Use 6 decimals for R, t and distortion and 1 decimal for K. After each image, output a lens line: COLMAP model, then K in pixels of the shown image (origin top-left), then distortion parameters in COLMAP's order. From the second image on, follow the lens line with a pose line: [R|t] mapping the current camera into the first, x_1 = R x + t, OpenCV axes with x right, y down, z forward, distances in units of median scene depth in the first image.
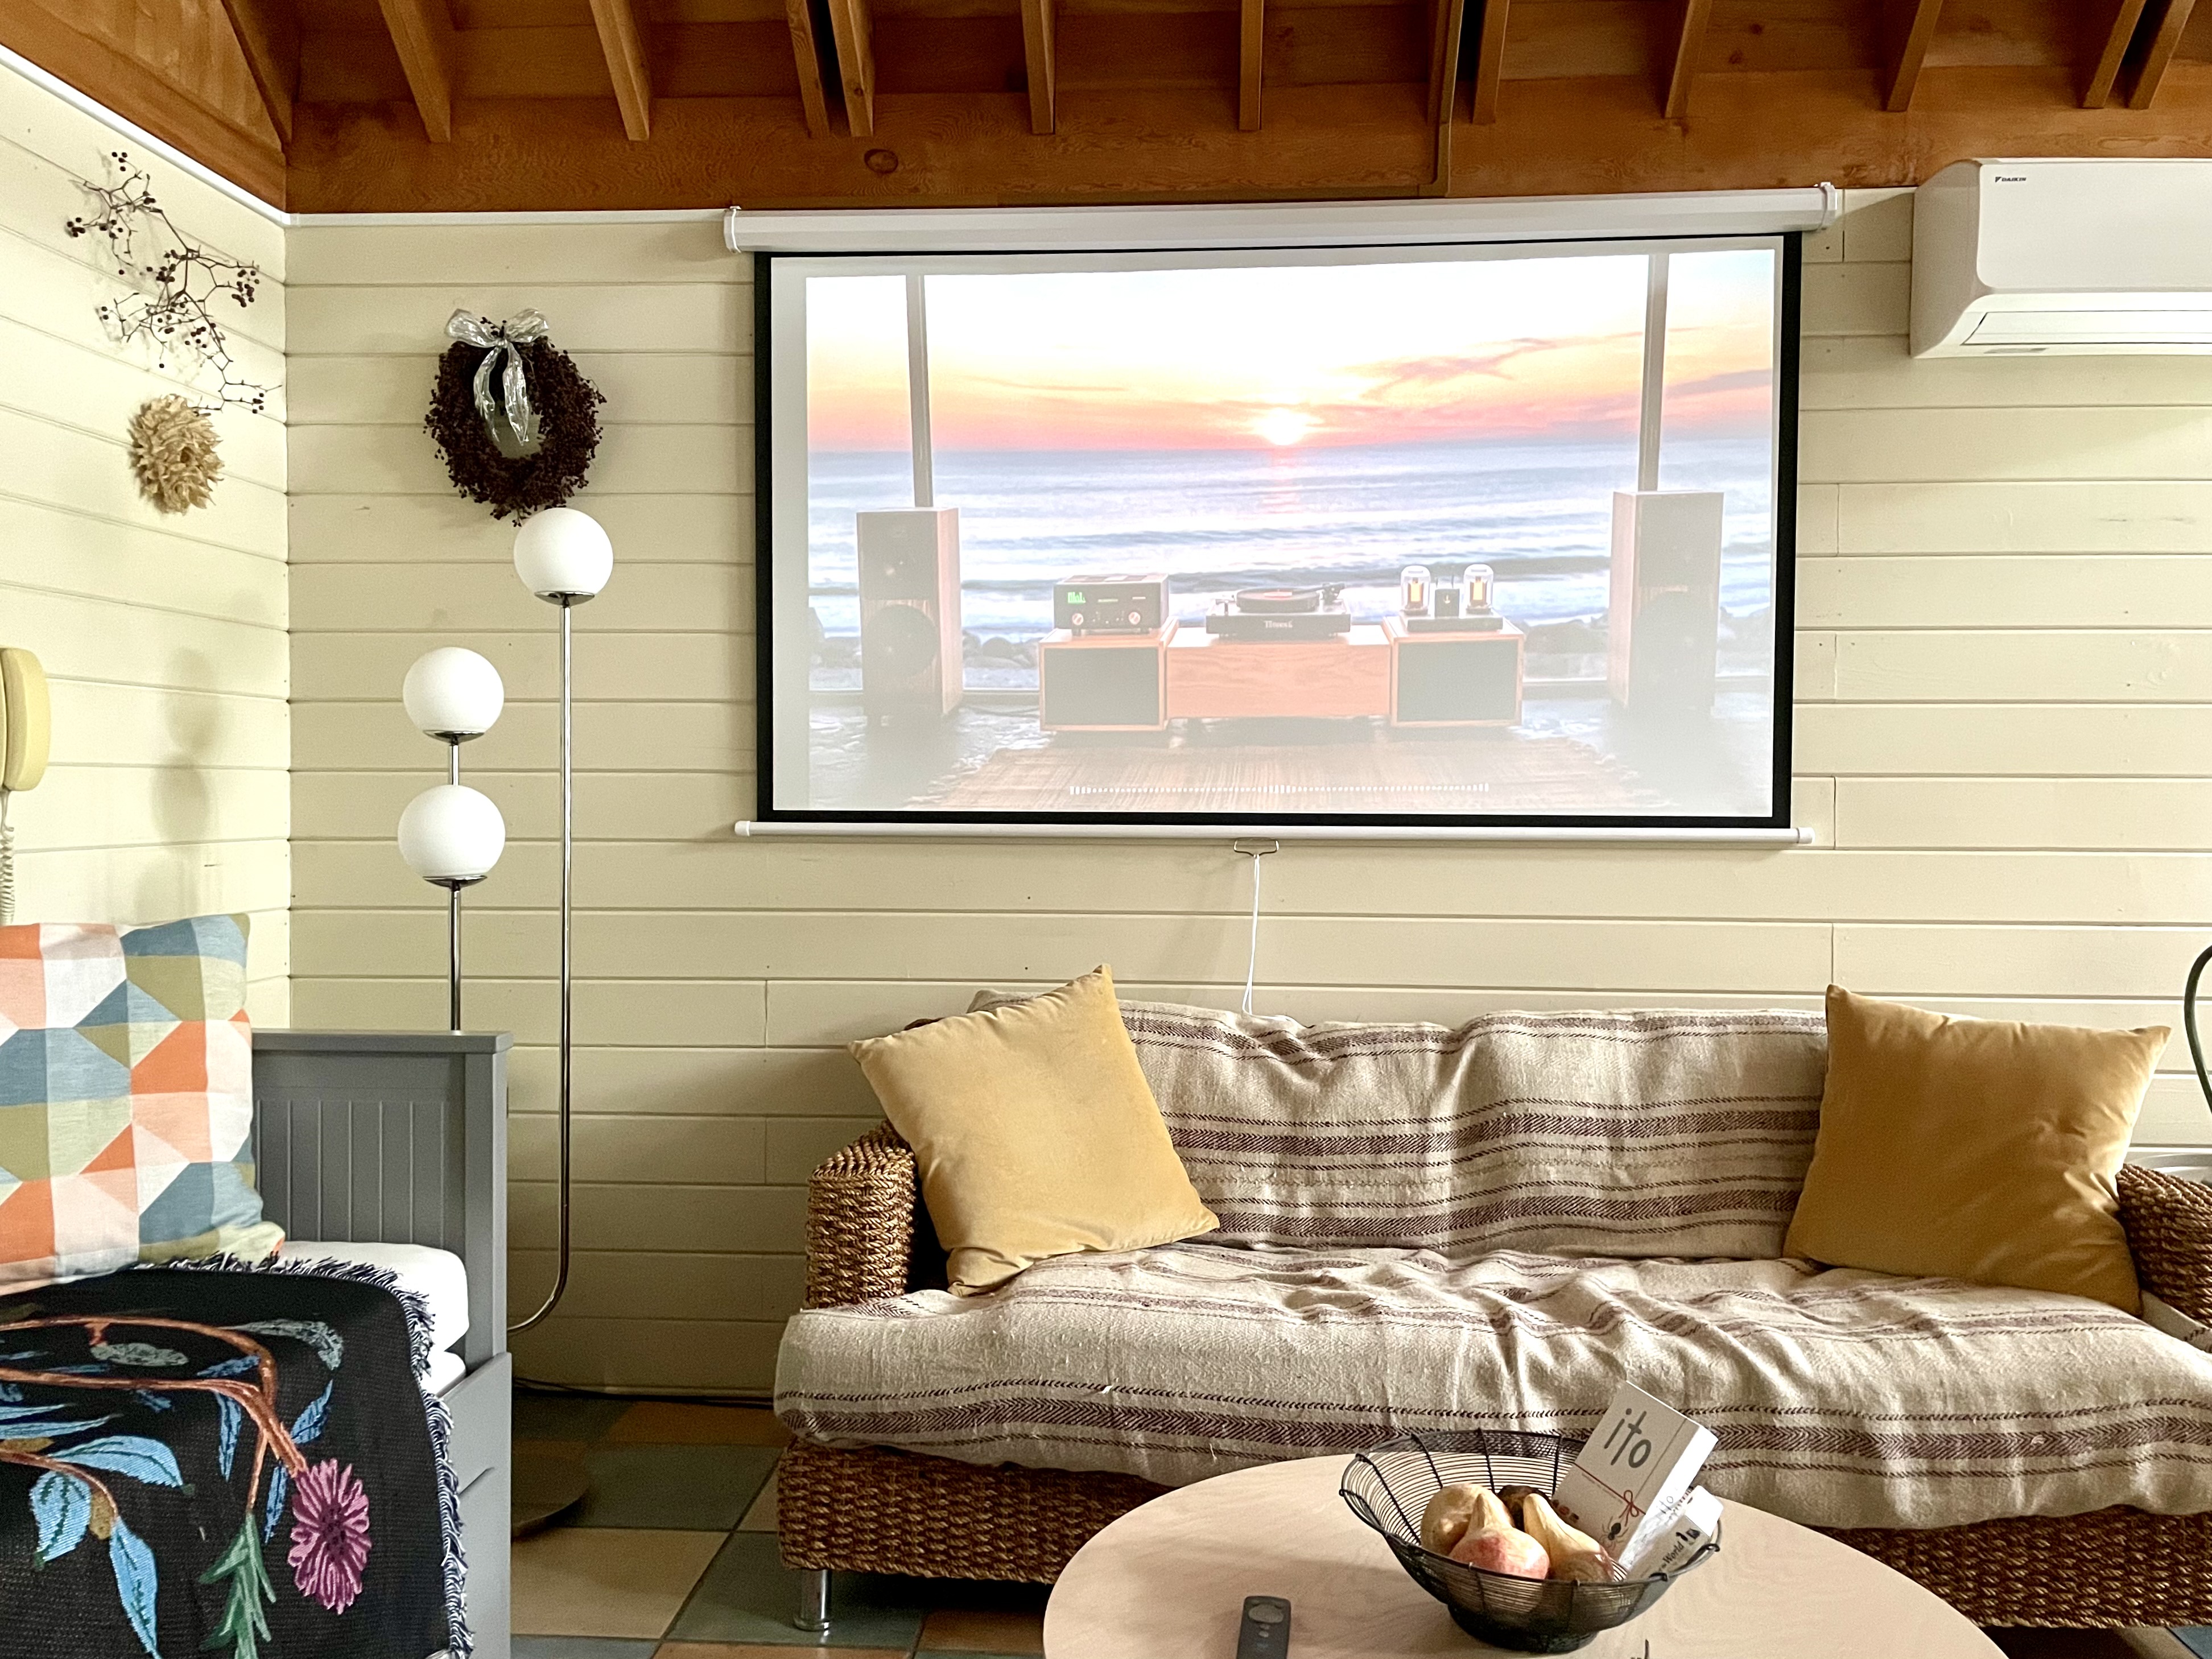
lens RADIAL K [[1723.5, 0, 1106.3], [0, 1723.5, 829.5], [0, 0, 1]] dist [0.004708, -0.010467]
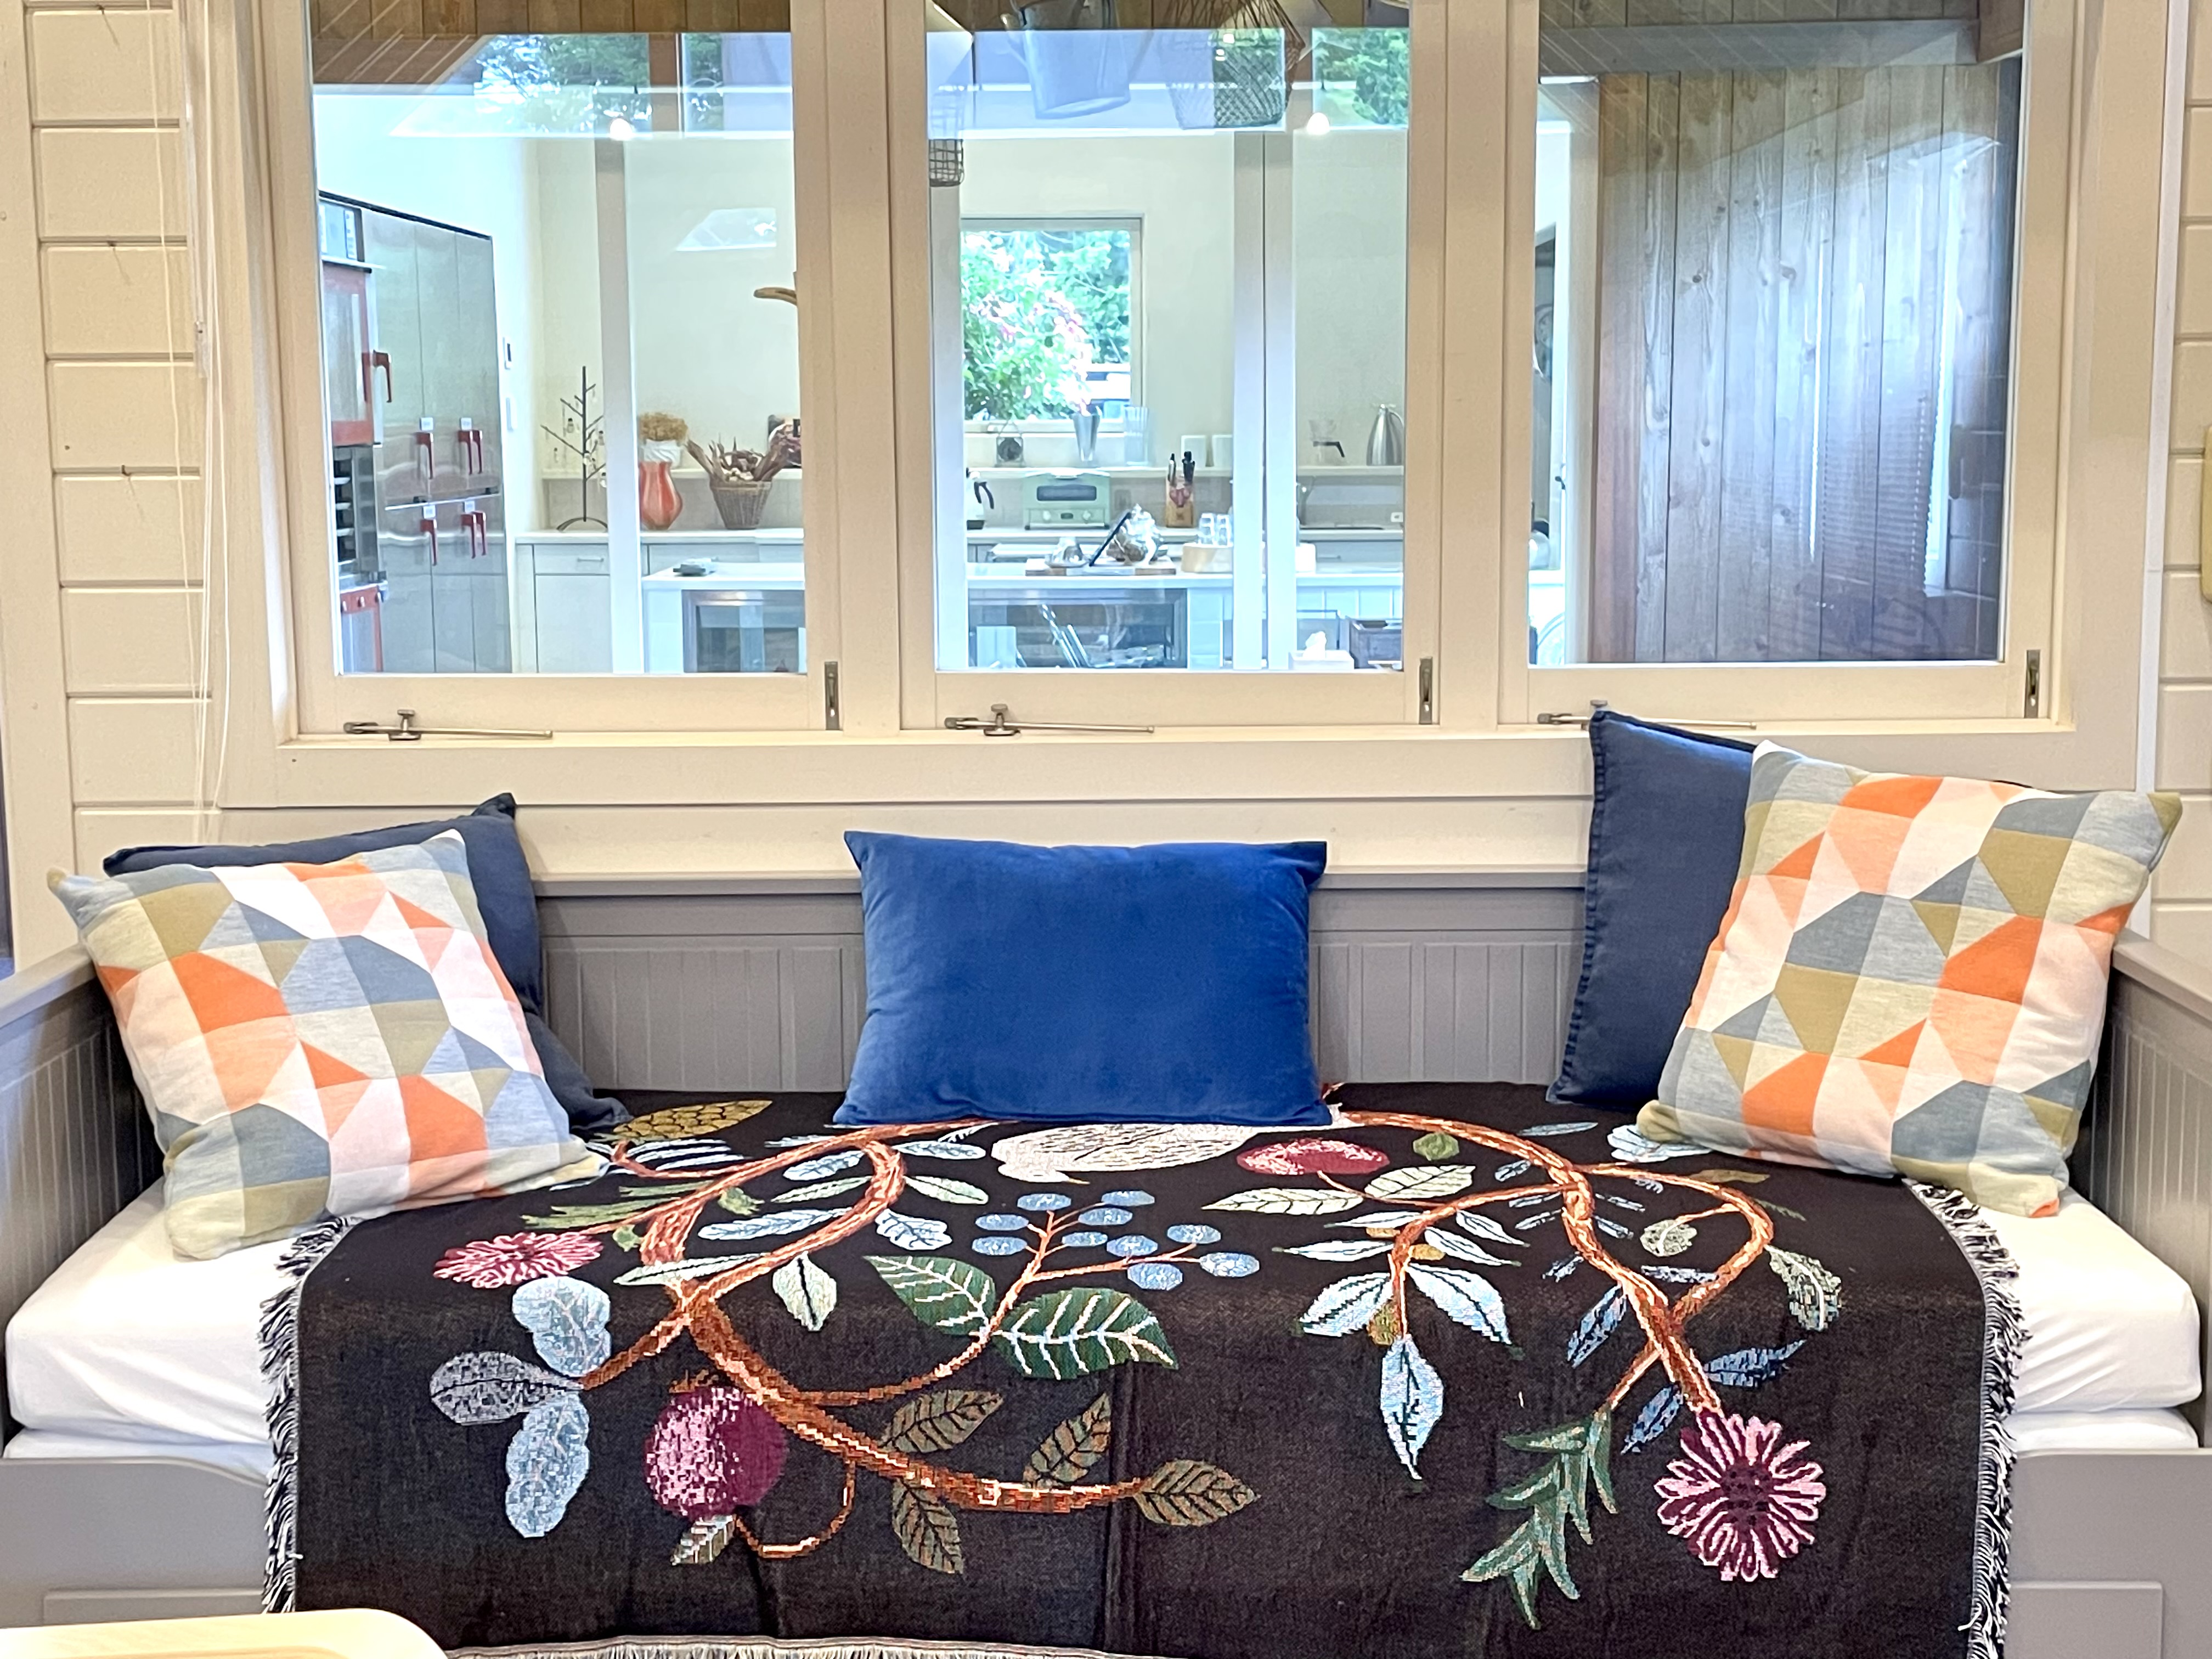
lens RADIAL K [[2886.1, 0, 1105.3], [0, 2886.1, 829.7], [0, 0, 1]] dist [0.039020, 0.000000]
pose [[0.086823, 0.135884, -0.986913, 1.000840], [-0.020908, 0.990684, 0.134564, -0.135095], [0.996004, 0.008951, 0.088856, 0.556163]]
